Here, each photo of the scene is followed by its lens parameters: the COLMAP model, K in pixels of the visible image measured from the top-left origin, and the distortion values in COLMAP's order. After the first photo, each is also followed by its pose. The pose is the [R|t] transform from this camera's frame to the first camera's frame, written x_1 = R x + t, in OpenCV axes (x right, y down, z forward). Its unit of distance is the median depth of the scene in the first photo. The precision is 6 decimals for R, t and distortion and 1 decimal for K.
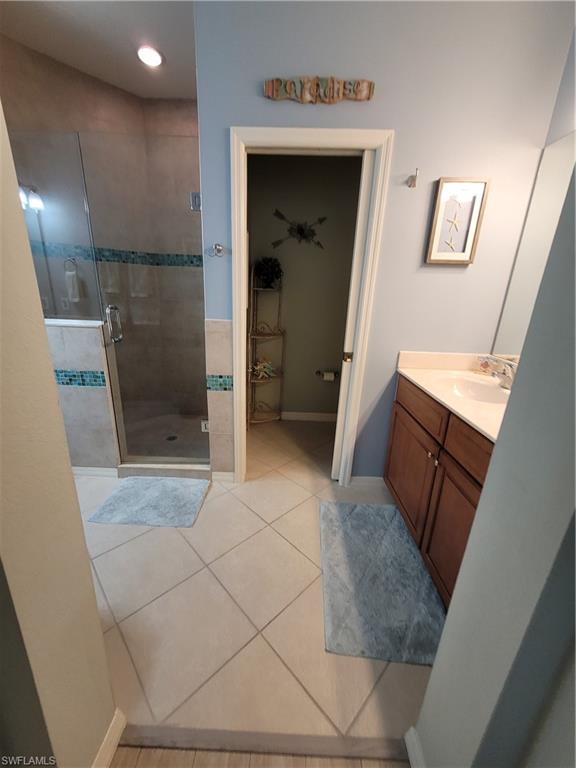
lens RADIAL K [[300.8, 0, 273.8], [0, 300.8, 383.3], [0, 0, 1]] dist [0.004060, -0.000272]
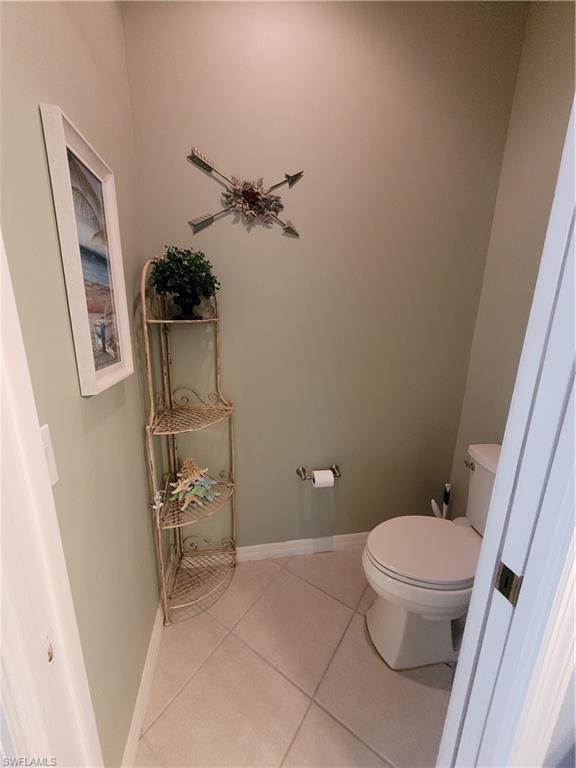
lens RADIAL K [[300.8, 0, 281.2], [0, 300.8, 383.2], [0, 0, 1]] dist [0.004060, -0.000272]
pose [[0.976418, -0.070917, 0.203907, 0.025894], [0.082934, 0.995249, -0.050996, -0.256068], [-0.199322, 0.066704, 0.977661, 0.740927]]
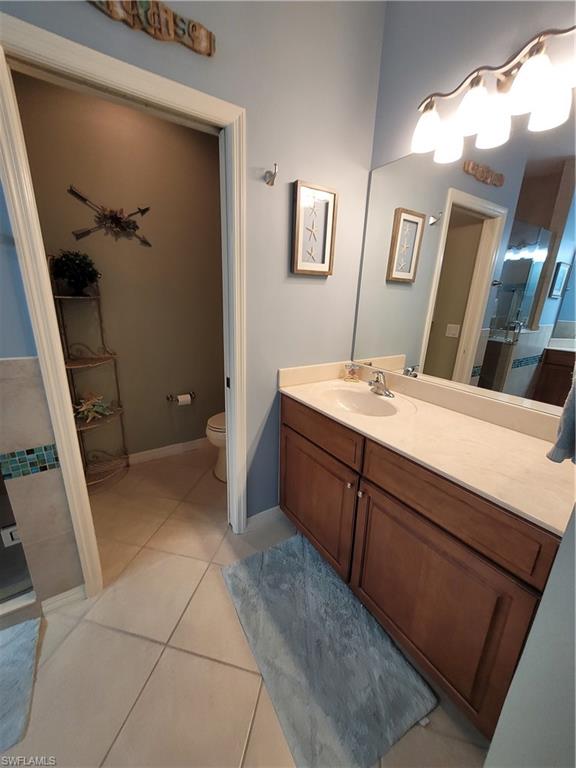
lens RADIAL K [[300.8, 0, 276.8], [0, 300.8, 384.4], [0, 0, 1]] dist [0.004060, -0.000272]
pose [[0.828067, -0.167523, 0.535015, -0.067392], [0.165207, 0.984851, 0.052676, -0.099834], [-0.535735, 0.044770, 0.843199, 0.222627]]
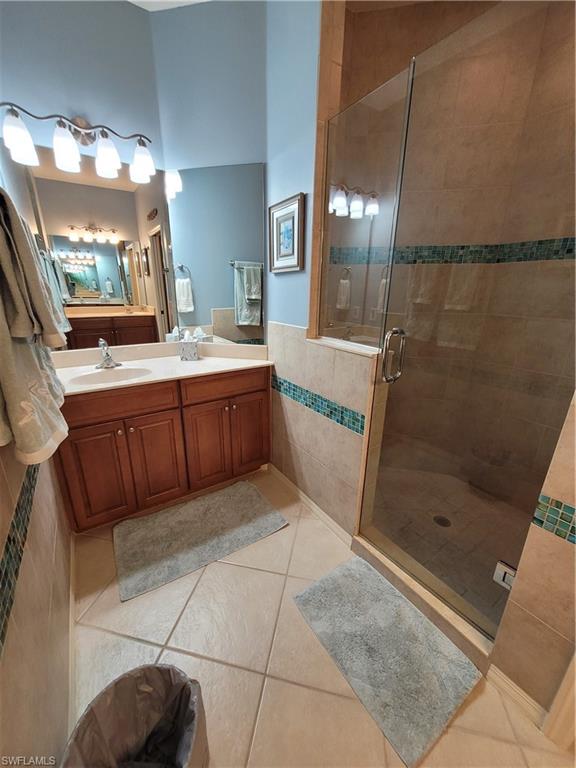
lens RADIAL K [[300.8, 0, 282.5], [0, 300.8, 385.6], [0, 0, 1]] dist [0.004060, -0.000272]
pose [[0.584473, 0.226517, -0.779154, -0.130120], [-0.231670, 0.966858, 0.107302, -0.139849], [0.777638, 0.117791, 0.617580, 0.383342]]
